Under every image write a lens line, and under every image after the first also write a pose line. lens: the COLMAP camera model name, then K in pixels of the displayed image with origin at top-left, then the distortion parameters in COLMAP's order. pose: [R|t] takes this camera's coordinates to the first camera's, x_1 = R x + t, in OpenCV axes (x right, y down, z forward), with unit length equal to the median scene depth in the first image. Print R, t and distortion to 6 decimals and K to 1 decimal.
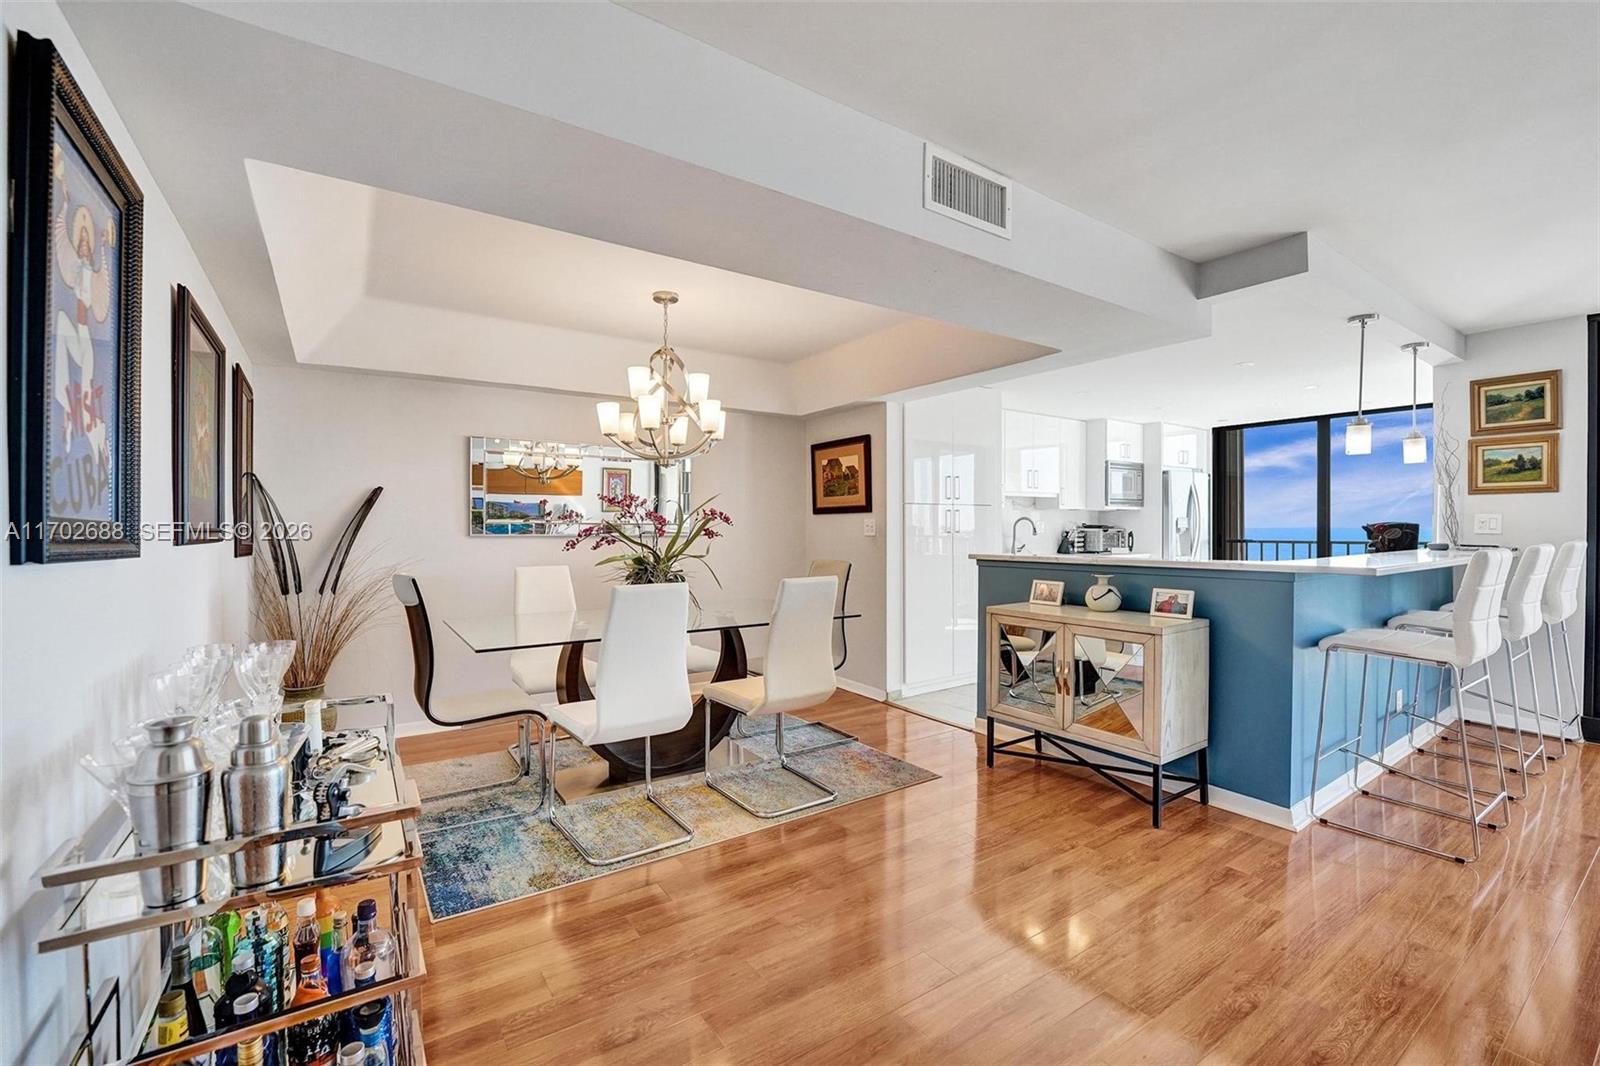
lens RADIAL K [[673.7, 0, 799.1], [0, 673.7, 536.5], [0, 0, 1]] dist [-0.017830, 0.000177]
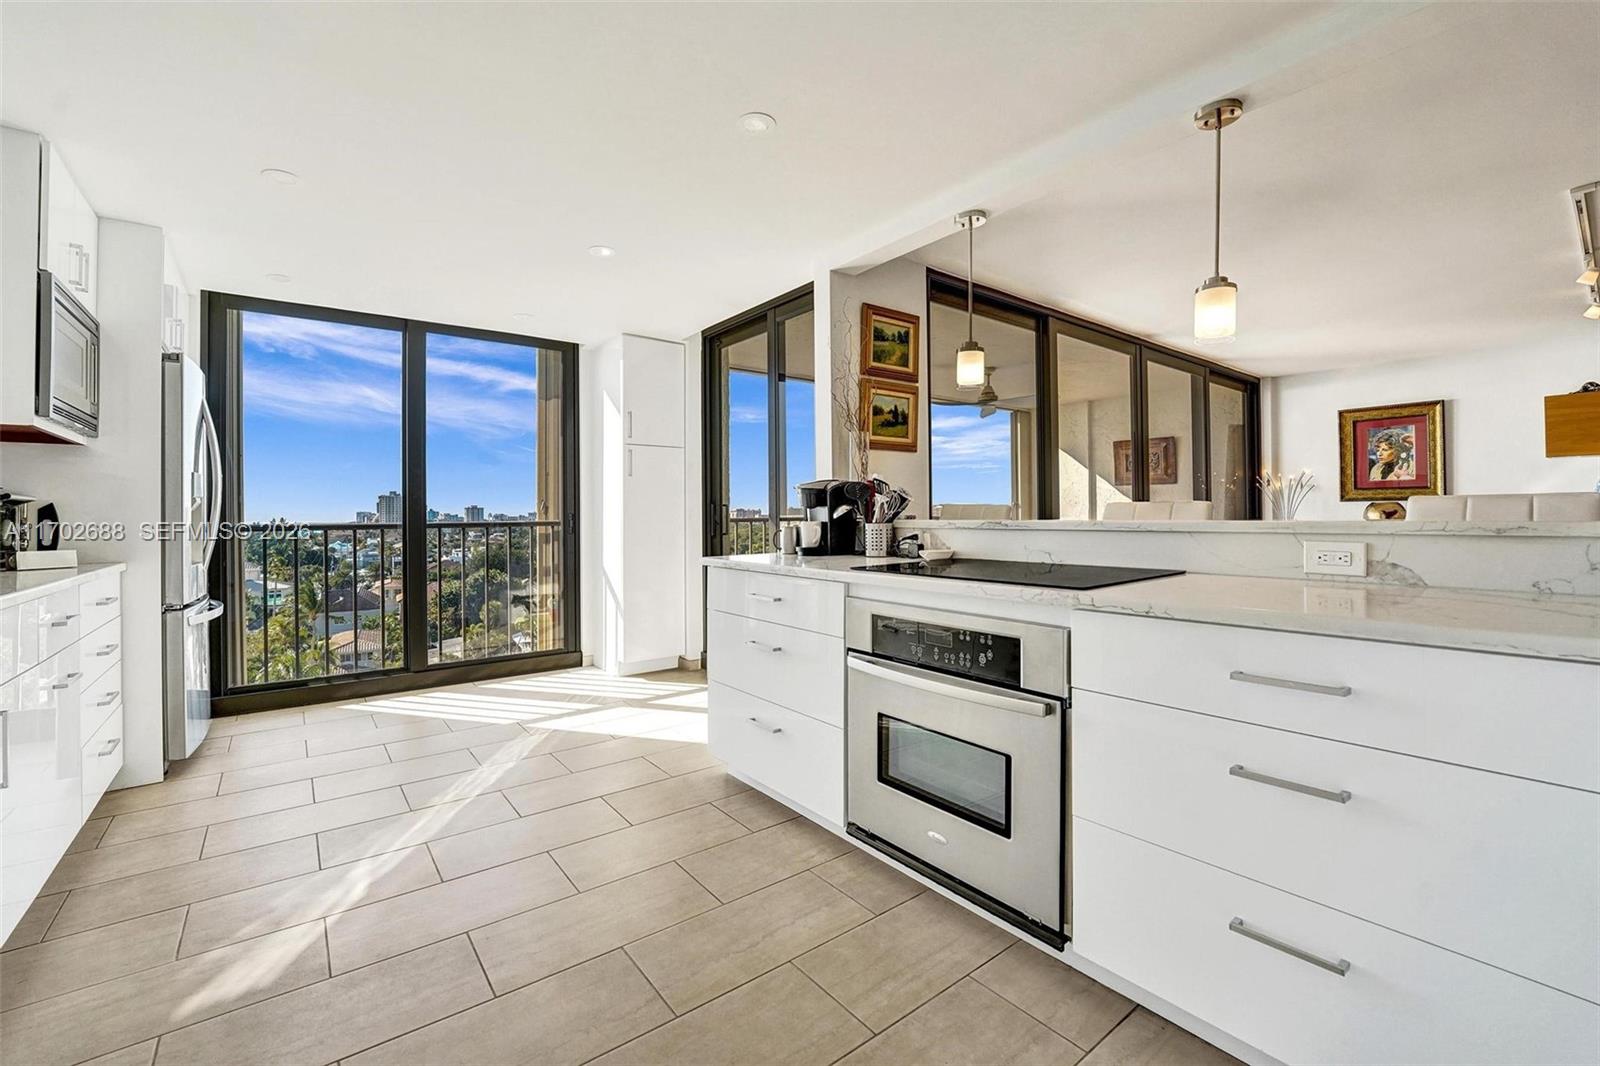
lens RADIAL K [[674.3, 0, 798.1], [0, 674.3, 511.9], [0, 0, 1]] dist [-0.024605, -0.000198]
pose [[-0.055028, 0.010140, 0.998433, 0.235253], [0.023492, 0.999685, -0.008858, 0.016354], [-0.998208, 0.022967, -0.055249, 1.137748]]
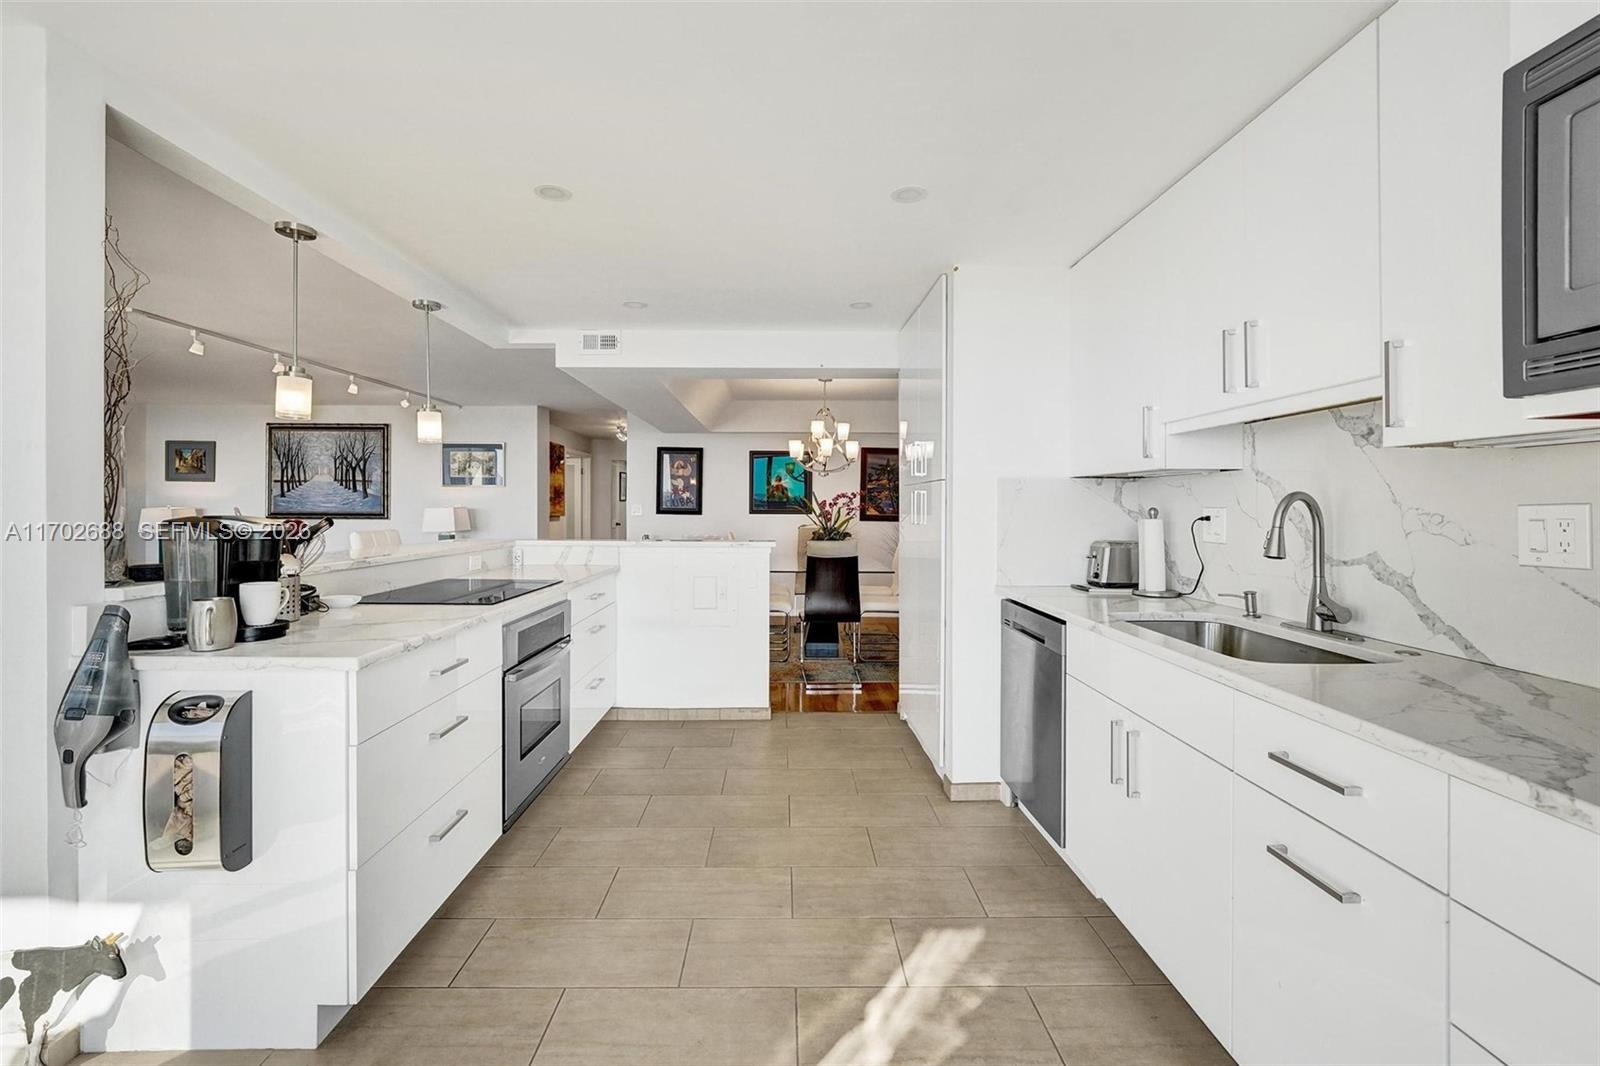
lens RADIAL K [[673.2, 0, 800.0], [0, 673.2, 533.0], [0, 0, 1]] dist [-0.000769, 0.000018]
pose [[-0.550886, 0.038008, -0.833714, 1.115753], [-0.010175, 0.998582, 0.052248, -0.039923], [0.834518, 0.037266, -0.549718, 1.626010]]
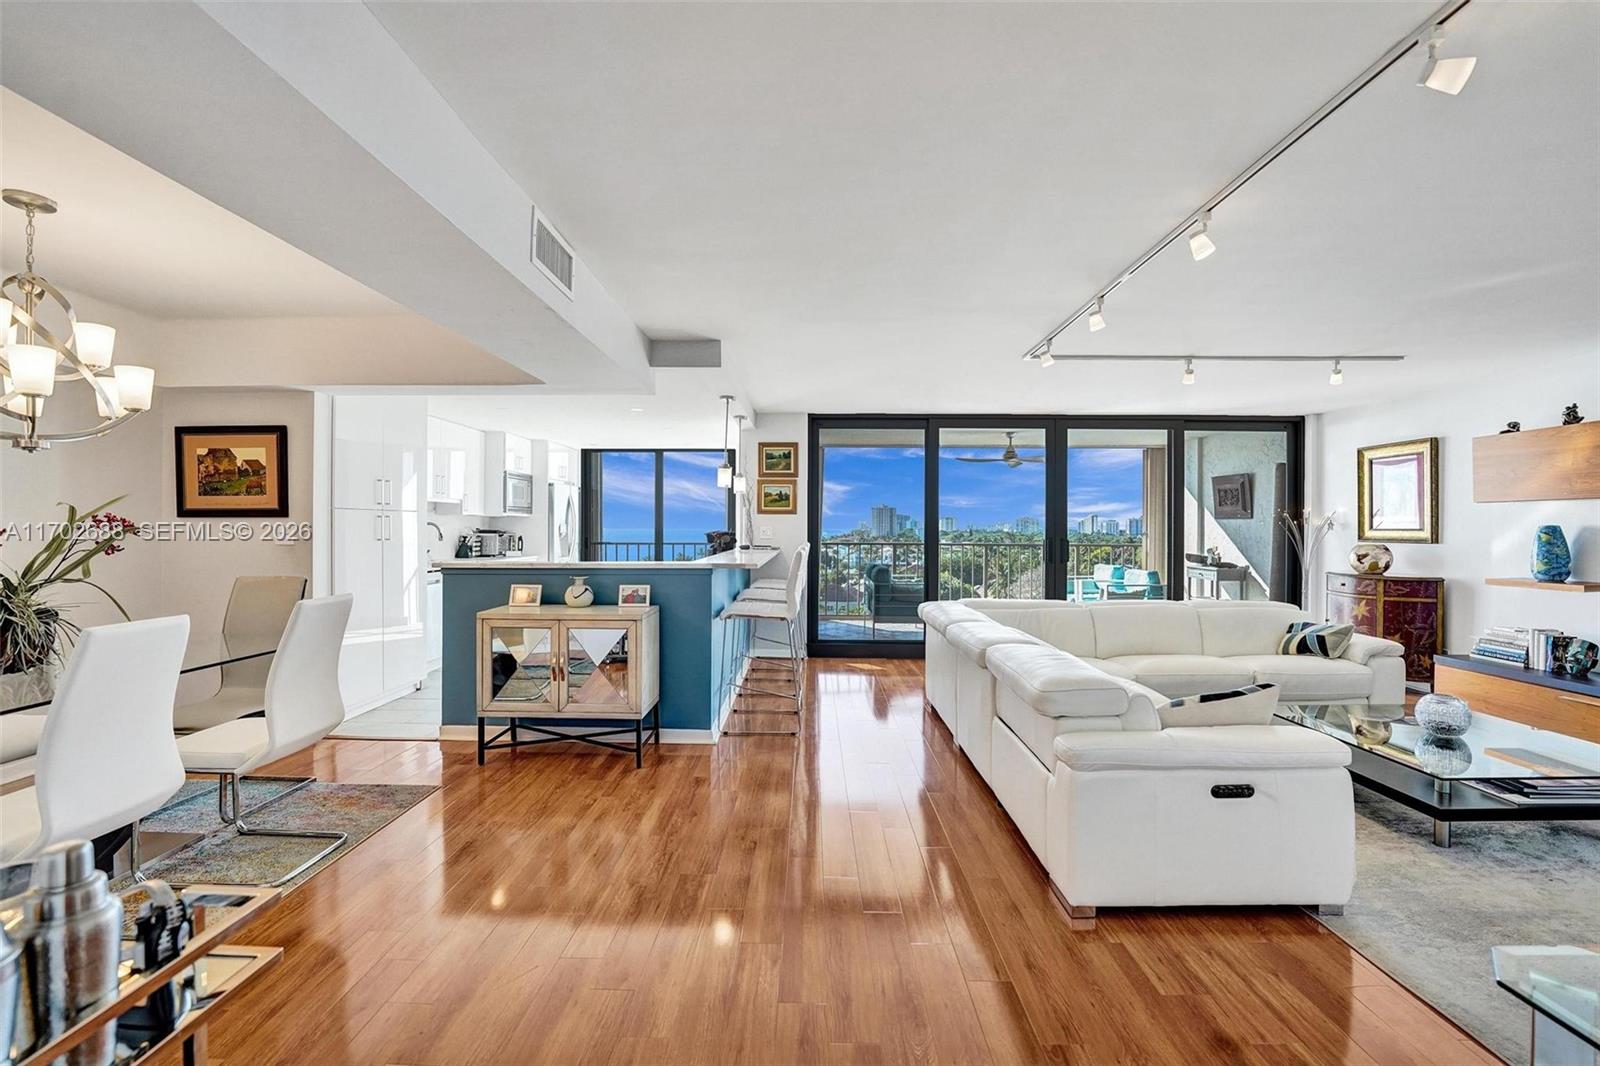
lens RADIAL K [[667.3, 0, 800.0], [0, 667.3, 533.0], [0, 0, 1]] dist [-0.023667, 0.000812]
pose [[0.577567, -0.000598, 0.816343, -0.238262], [0.004816, 0.999985, -0.002675, -0.013101], [-0.816329, 0.005476, 0.577561, -0.006817]]
